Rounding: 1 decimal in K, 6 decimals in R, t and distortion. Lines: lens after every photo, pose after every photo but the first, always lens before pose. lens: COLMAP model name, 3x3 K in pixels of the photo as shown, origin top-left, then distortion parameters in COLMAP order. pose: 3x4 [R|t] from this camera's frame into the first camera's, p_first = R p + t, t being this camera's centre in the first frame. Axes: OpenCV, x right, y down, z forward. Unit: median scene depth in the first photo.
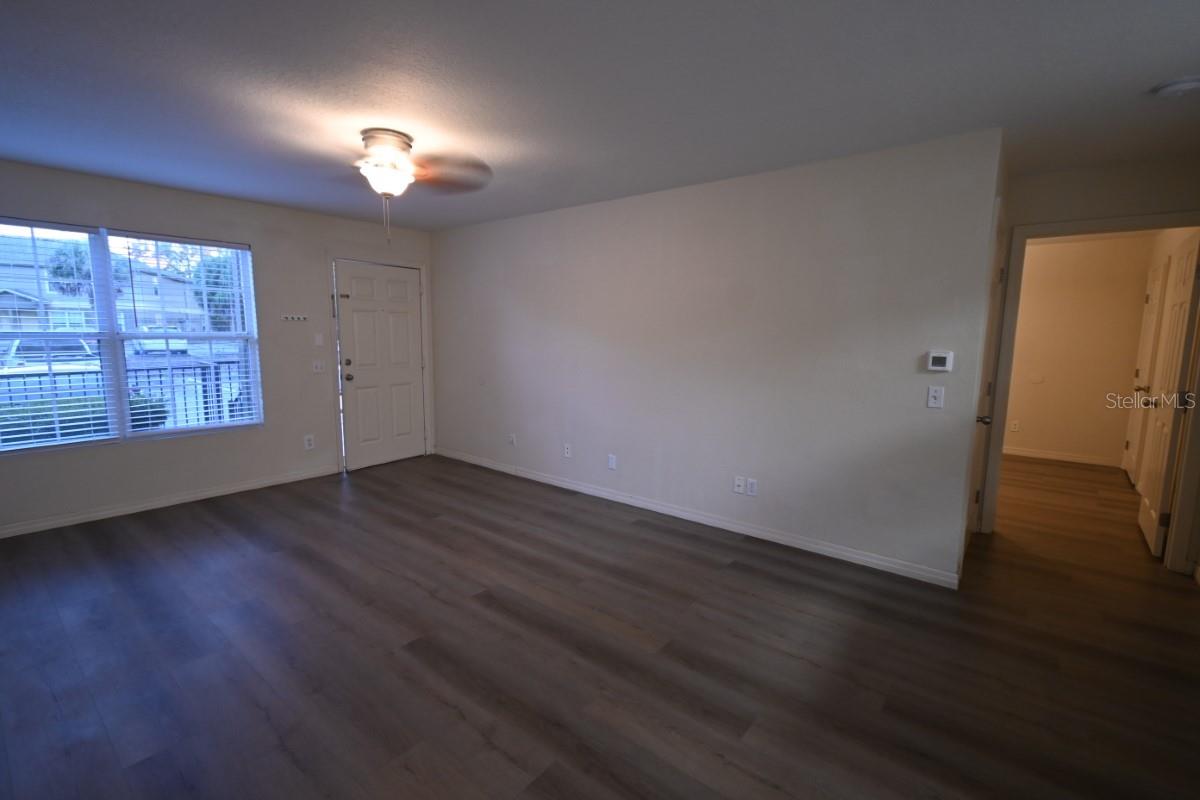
lens RADIAL K [[533.1, 0, 600.0], [0, 533.1, 400.0], [0, 0, 1]] dist [0.013594, -0.004833]
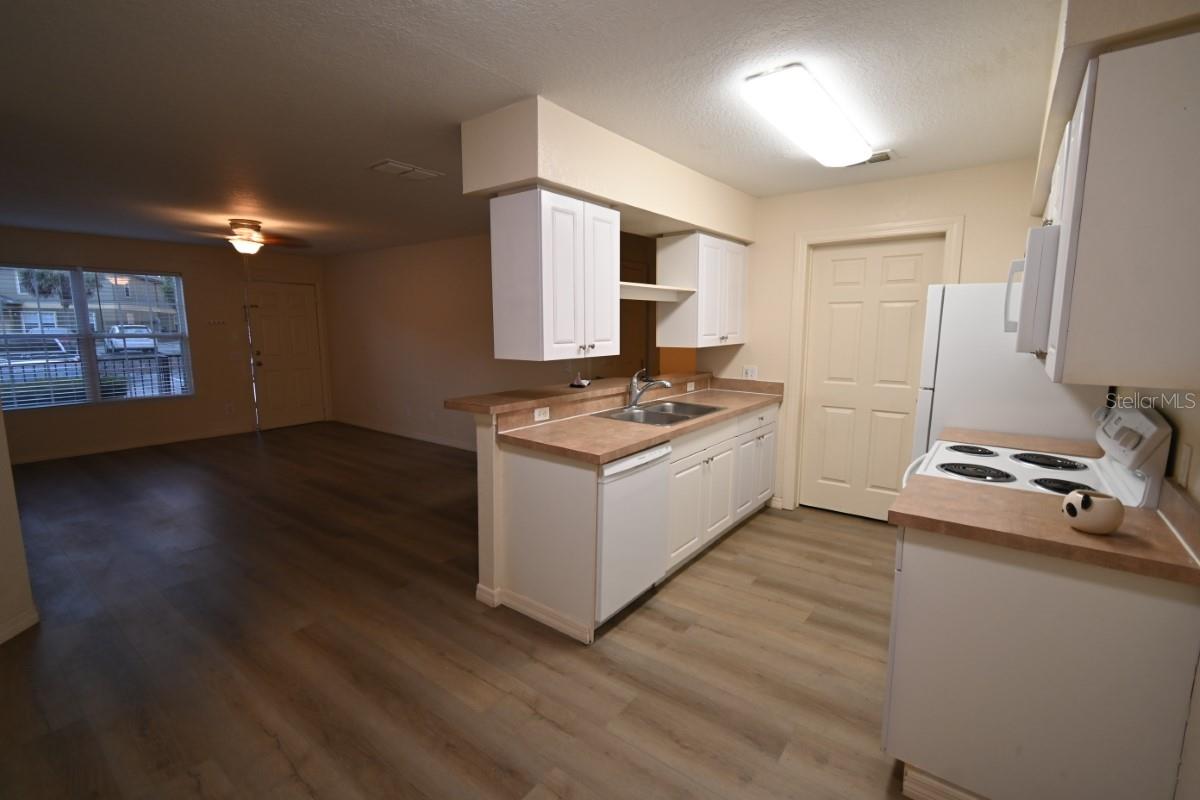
lens RADIAL K [[533.1, 0, 600.0], [0, 533.1, 400.0], [0, 0, 1]] dist [0.013594, -0.004833]
pose [[0.999557, -0.013690, 0.026433, 0.565196], [0.013418, 0.999855, 0.010461, 0.073075], [-0.026573, -0.010102, 0.999596, -0.632811]]
